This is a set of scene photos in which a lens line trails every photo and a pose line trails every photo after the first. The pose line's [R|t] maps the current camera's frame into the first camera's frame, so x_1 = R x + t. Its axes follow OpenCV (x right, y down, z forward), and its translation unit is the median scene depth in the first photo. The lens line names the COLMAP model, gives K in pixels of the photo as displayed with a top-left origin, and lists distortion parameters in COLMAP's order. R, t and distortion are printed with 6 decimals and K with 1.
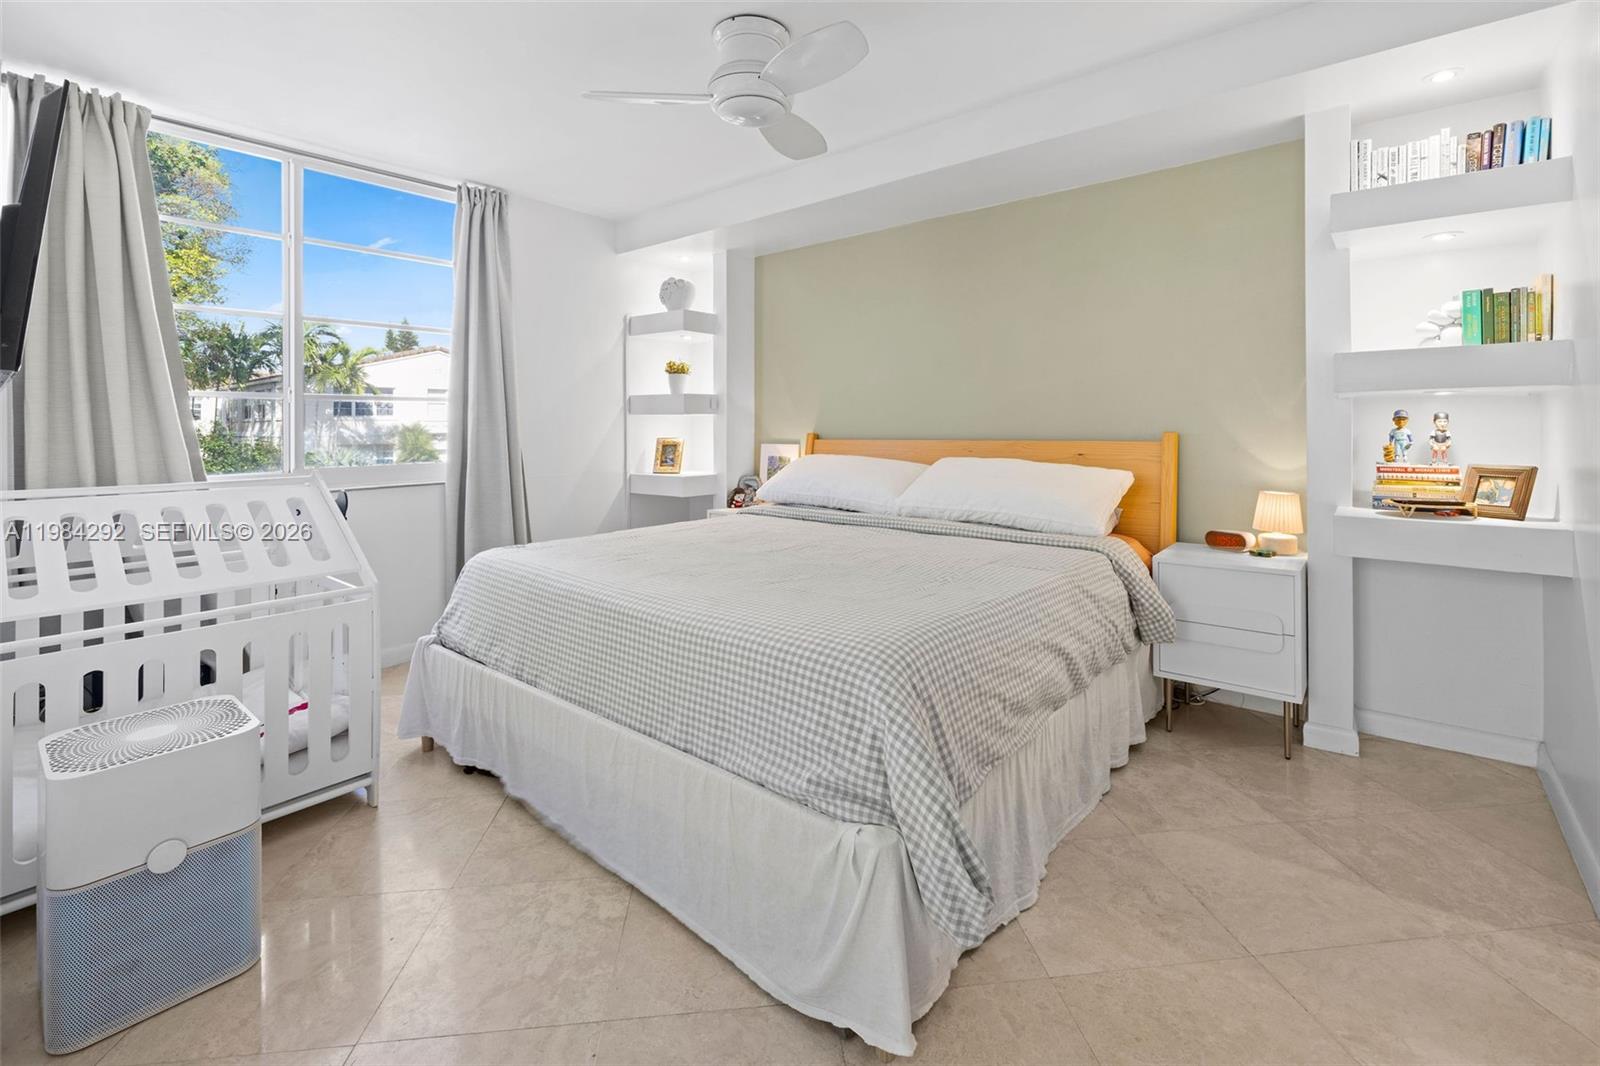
lens RADIAL K [[706.5, 0, 794.3], [0, 706.5, 415.9], [0, 0, 1]] dist [-0.003116, -0.000212]
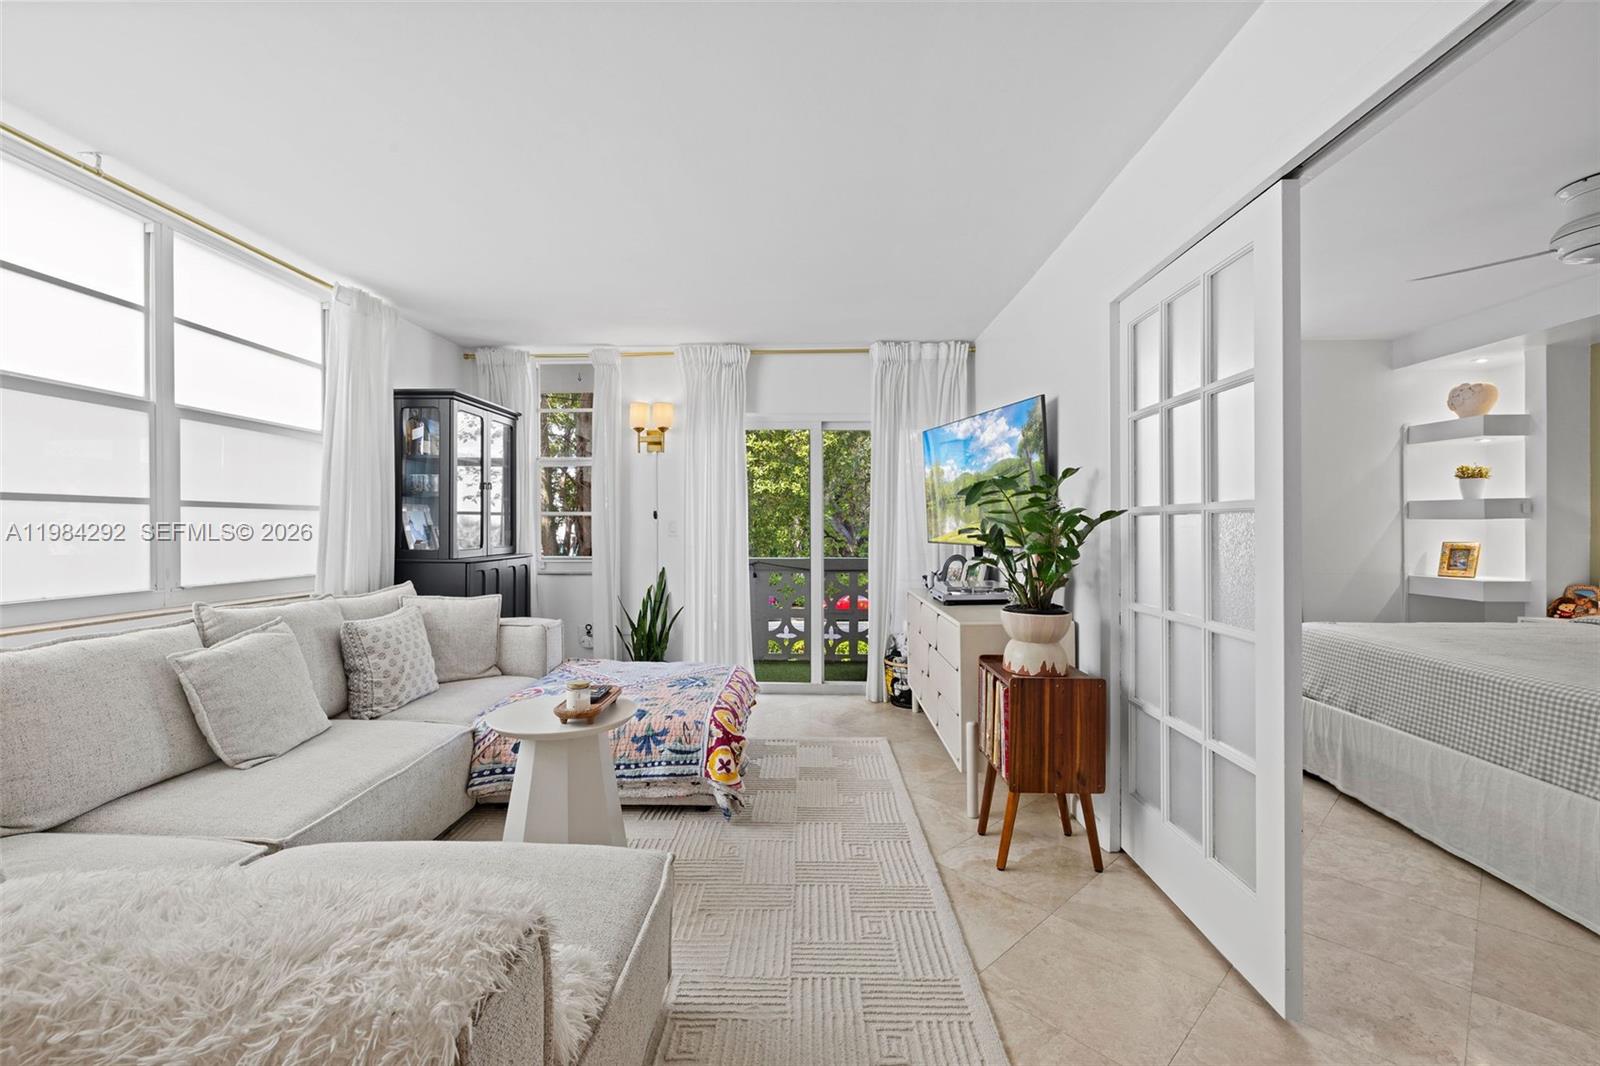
lens RADIAL K [[668.5, 0, 791.2], [0, 668.5, 527.0], [0, 0, 1]] dist [-0.004321, -0.000038]
pose [[0.614916, 0.004631, -0.788579, -0.017638], [0.015828, 0.999709, 0.018214, -0.028233], [0.788434, -0.023682, 0.614664, -0.421653]]
